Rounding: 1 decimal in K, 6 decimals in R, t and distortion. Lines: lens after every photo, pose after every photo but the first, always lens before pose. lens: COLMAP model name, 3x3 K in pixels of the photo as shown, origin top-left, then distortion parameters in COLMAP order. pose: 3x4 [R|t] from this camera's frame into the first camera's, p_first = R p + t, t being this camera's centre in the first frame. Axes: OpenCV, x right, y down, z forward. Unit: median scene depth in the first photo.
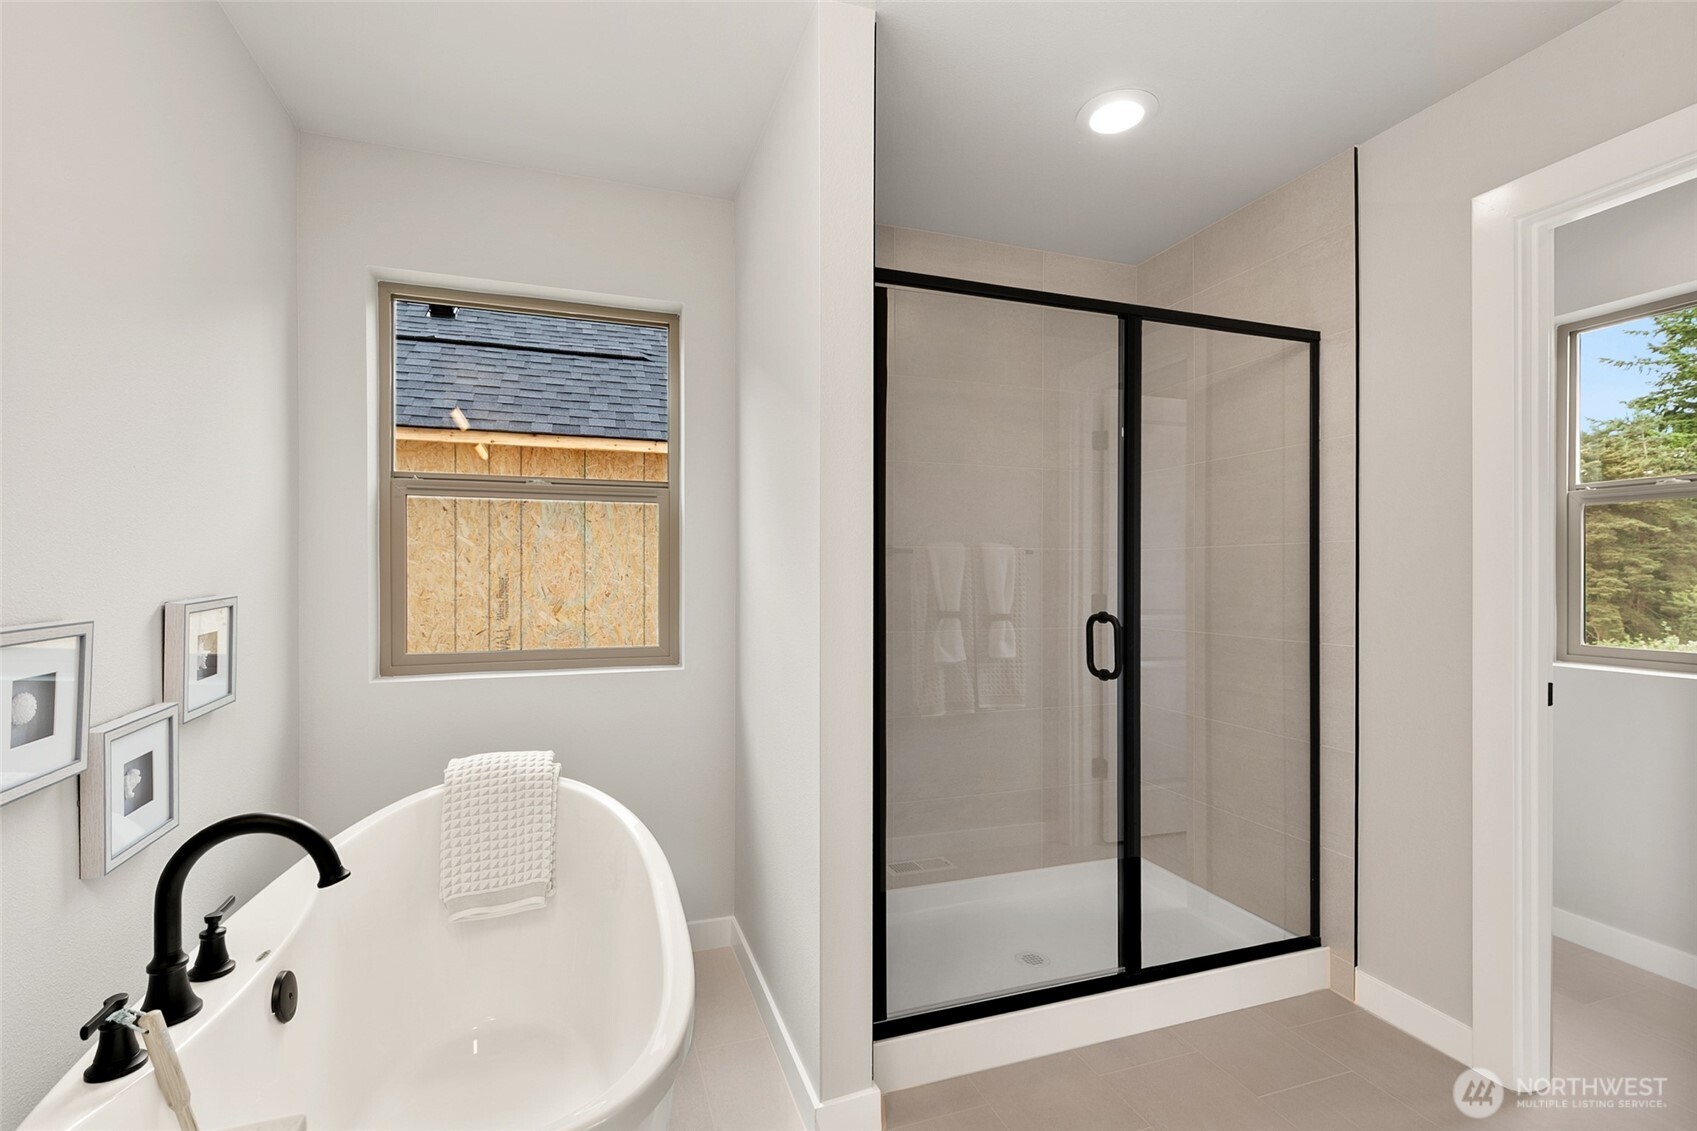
lens RADIAL K [[758.7, 0, 847.2], [0, 758.7, 570.1], [0, 0, 1]] dist [0.003312, 0.000552]
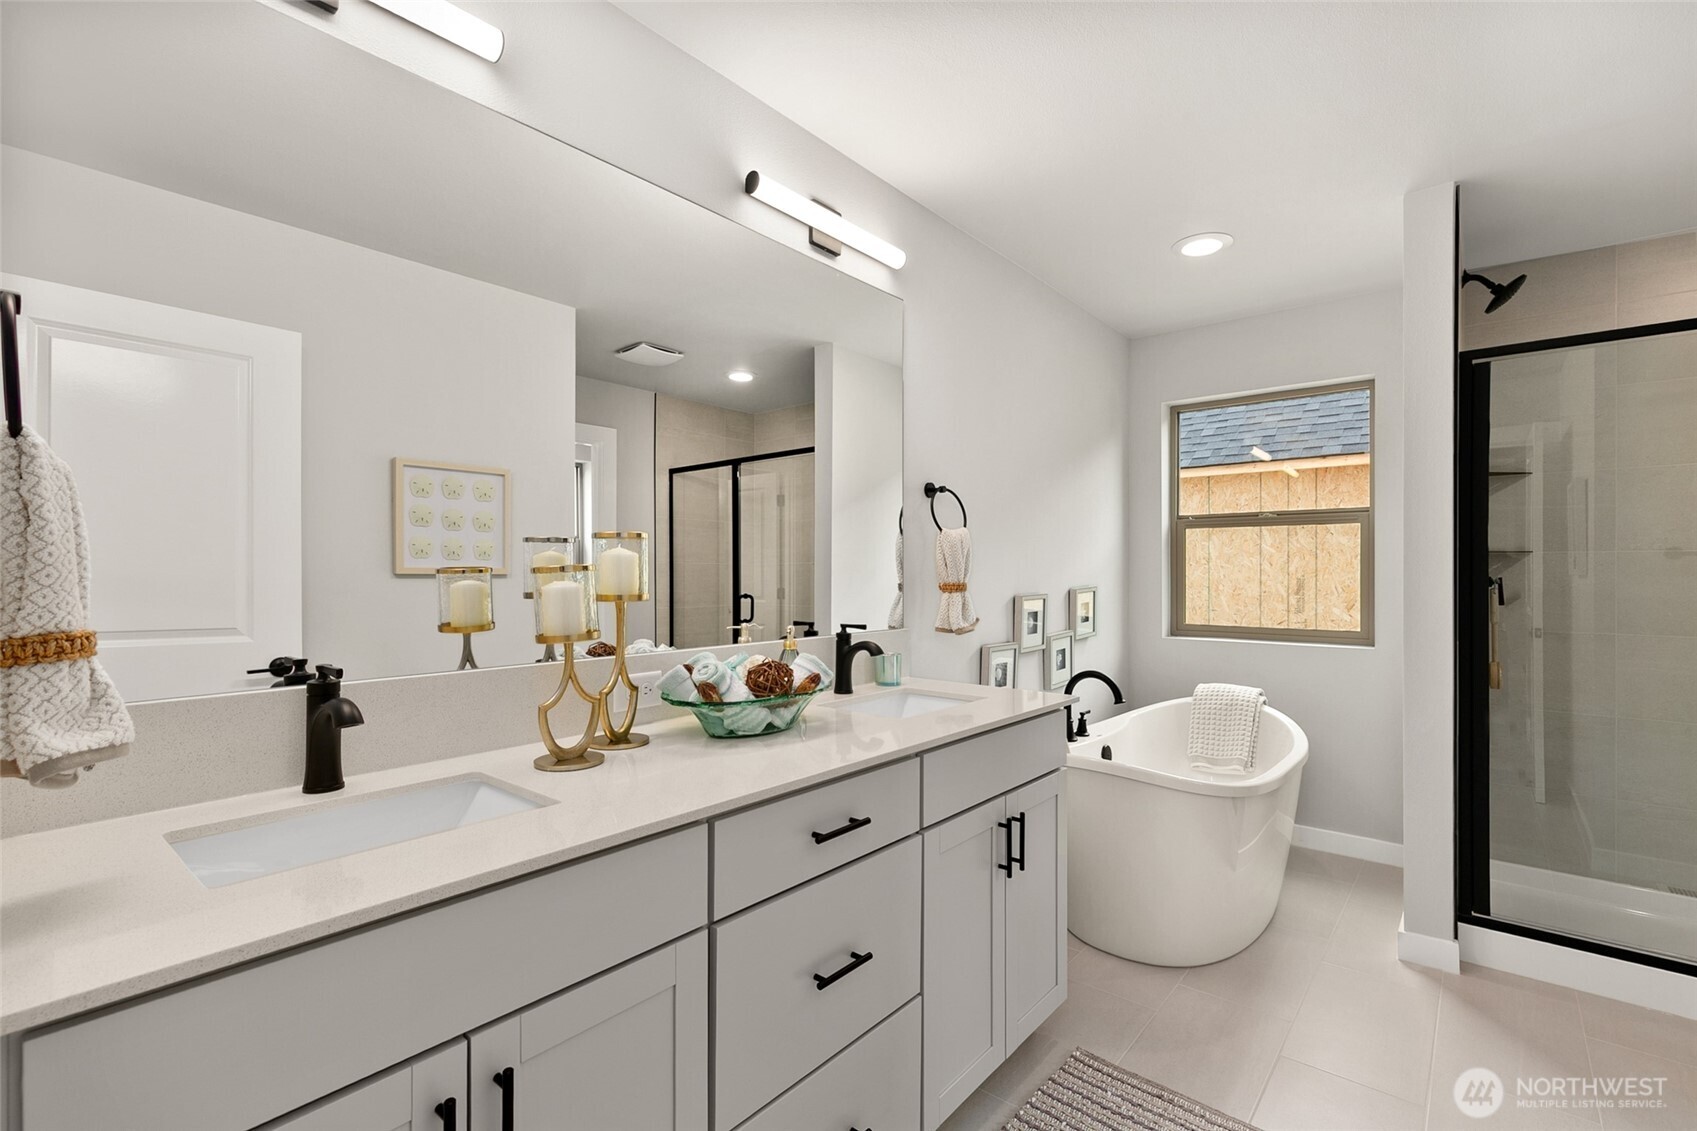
lens RADIAL K [[758.7, 0, 847.2], [0, 758.7, 570.1], [0, 0, 1]] dist [0.003312, 0.000552]
pose [[0.501239, -0.001507, -0.865308, 0.250129], [0.002147, 0.999998, -0.000498, -0.004411], [0.865306, -0.001608, 0.501241, -0.244809]]
